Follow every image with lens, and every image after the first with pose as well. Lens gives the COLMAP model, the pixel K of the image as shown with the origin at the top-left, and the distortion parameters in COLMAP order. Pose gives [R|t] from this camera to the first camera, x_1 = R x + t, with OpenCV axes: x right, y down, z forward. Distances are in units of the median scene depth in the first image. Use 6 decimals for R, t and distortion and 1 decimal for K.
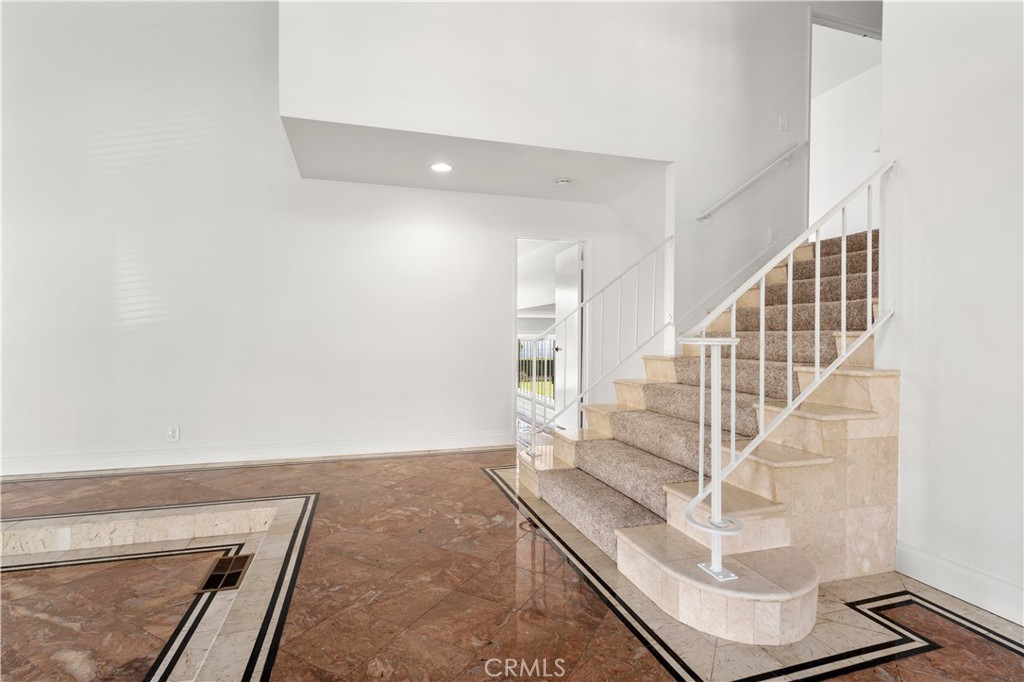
lens RADIAL K [[485.1, 0, 509.3], [0, 485.1, 338.6], [0, 0, 1]] dist [-0.002989, 0.001028]
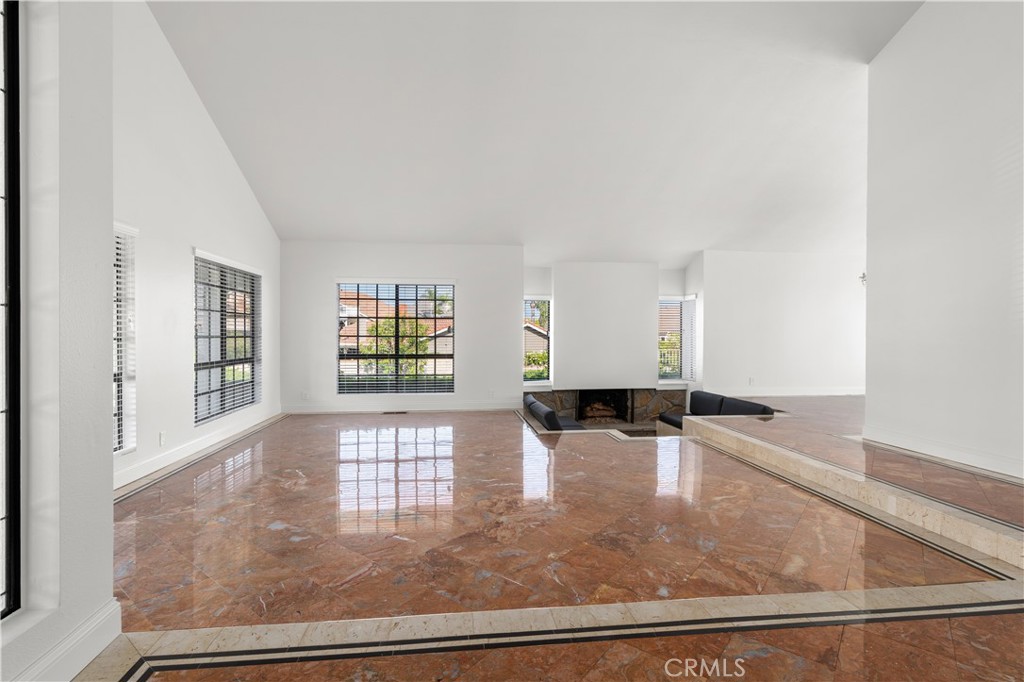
lens RADIAL K [[485.1, 0, 504.0], [0, 485.1, 339.9], [0, 0, 1]] dist [-0.002989, 0.001028]
pose [[-0.187275, 0.003913, -0.982300, 0.441638], [-0.004568, 0.999978, 0.004854, 0.001522], [0.982297, 0.005397, -0.187253, 0.276693]]
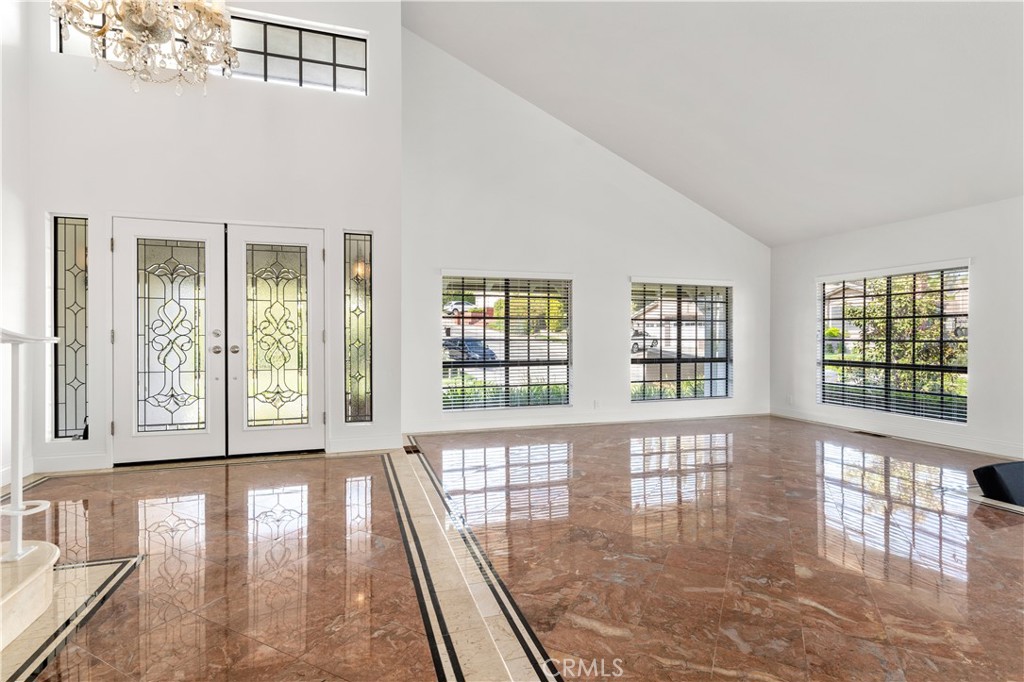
lens RADIAL K [[485.1, 0, 506.4], [0, 485.1, 344.2], [0, 0, 1]] dist [-0.002989, 0.001028]
pose [[-0.999796, -0.007742, -0.018652, -0.428634], [-0.008051, 0.999830, 0.016568, -0.009603], [0.018521, 0.016715, -0.999689, 1.403173]]
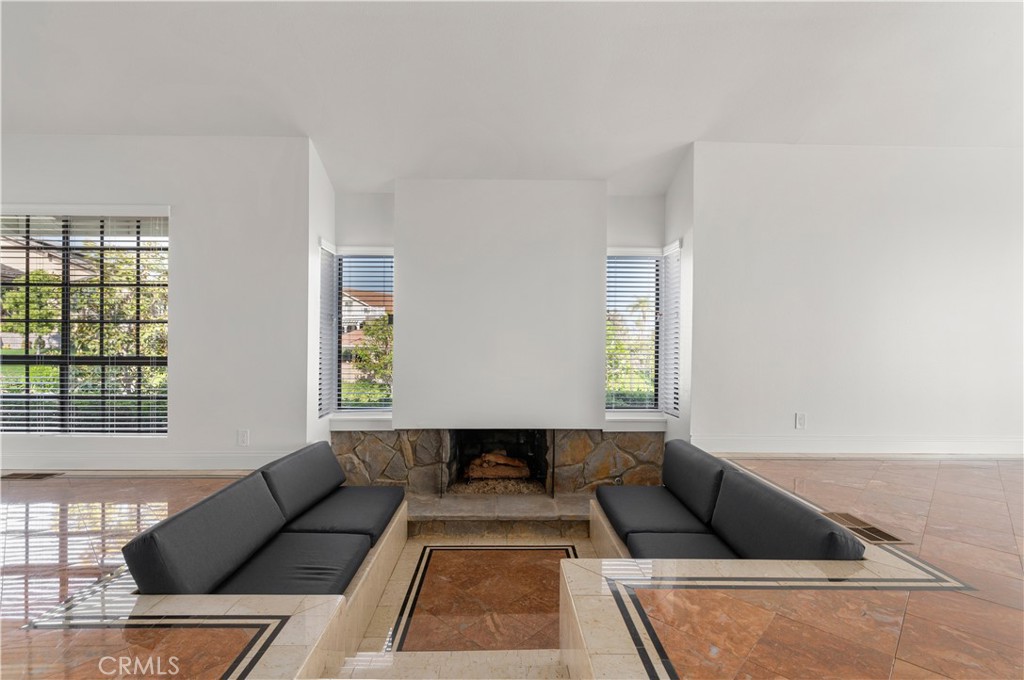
lens RADIAL K [[485.1, 0, 504.6], [0, 485.1, 344.6], [0, 0, 1]] dist [-0.002989, 0.001028]
pose [[-0.275175, 0.005214, -0.961380, -1.262230], [-0.013539, 0.999865, 0.009298, 0.039046], [0.961299, 0.015574, -0.275068, 0.803821]]
